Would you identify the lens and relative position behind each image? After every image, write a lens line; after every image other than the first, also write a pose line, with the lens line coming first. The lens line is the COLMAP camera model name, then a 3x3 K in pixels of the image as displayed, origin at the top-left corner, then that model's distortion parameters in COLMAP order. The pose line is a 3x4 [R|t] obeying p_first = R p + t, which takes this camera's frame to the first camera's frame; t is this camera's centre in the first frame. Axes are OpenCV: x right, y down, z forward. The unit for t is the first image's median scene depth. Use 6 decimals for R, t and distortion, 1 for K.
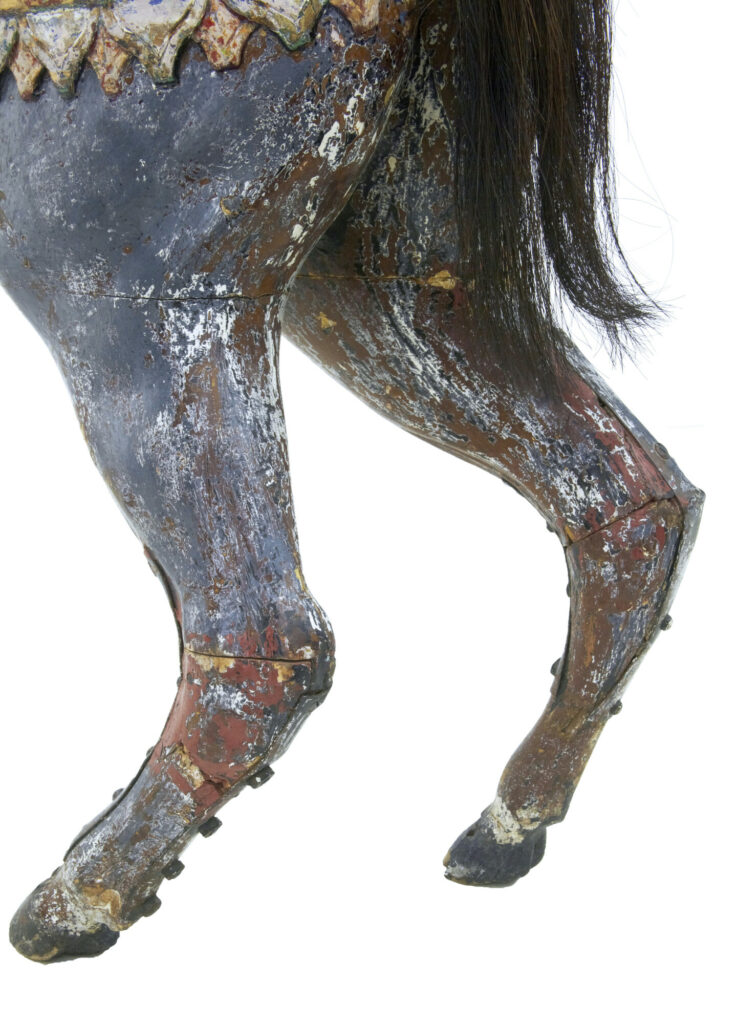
lens RADIAL K [[1369.4, 0, 368.5], [0, 1369.4, 512.0], [0, 0, 1]] dist [0.016987, 0.083605]
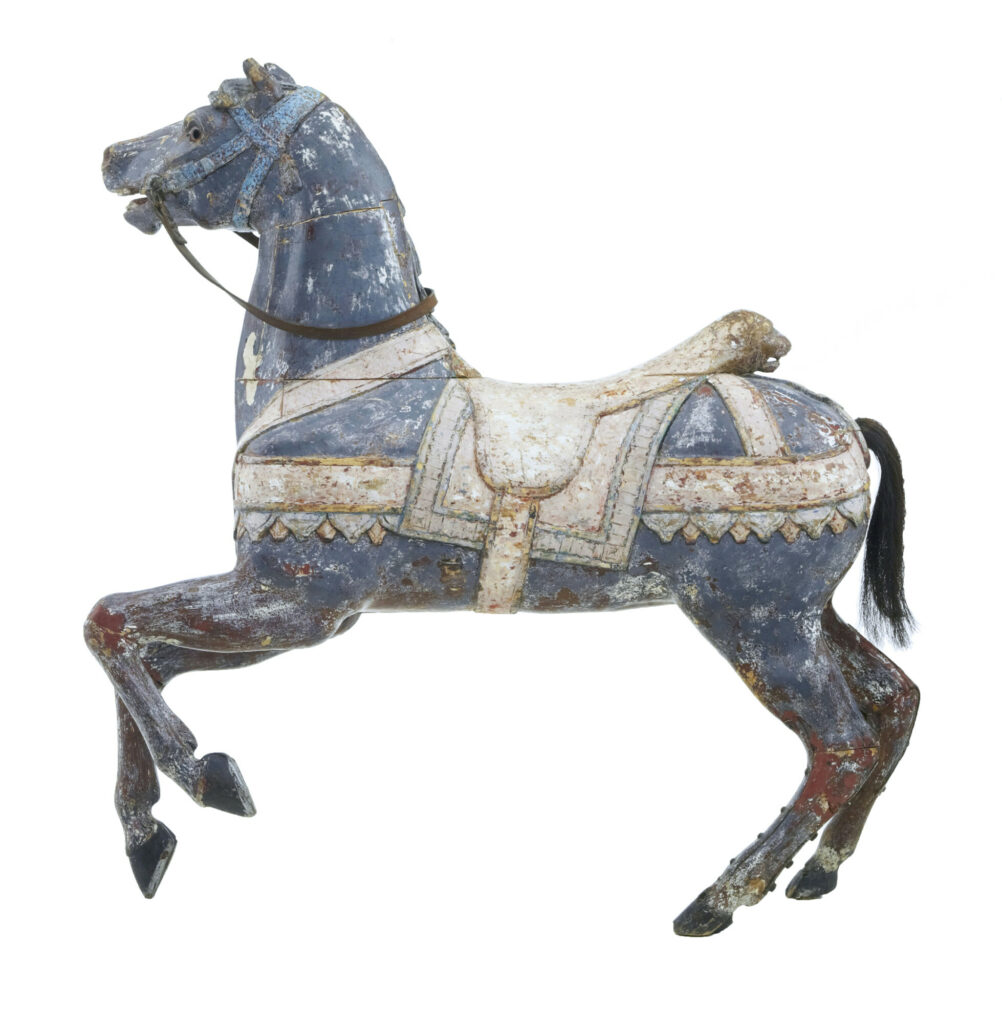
lens RADIAL K [[2087.6, 0, 501.0], [0, 2087.6, 512.0], [0, 0, 1]] dist [0.069182, 0.238139]
pose [[0.834975, -0.030233, 0.549456, -2.794931], [0.143208, 0.976023, -0.163920, 0.218900], [-0.531327, 0.215556, 0.819285, -1.985450]]
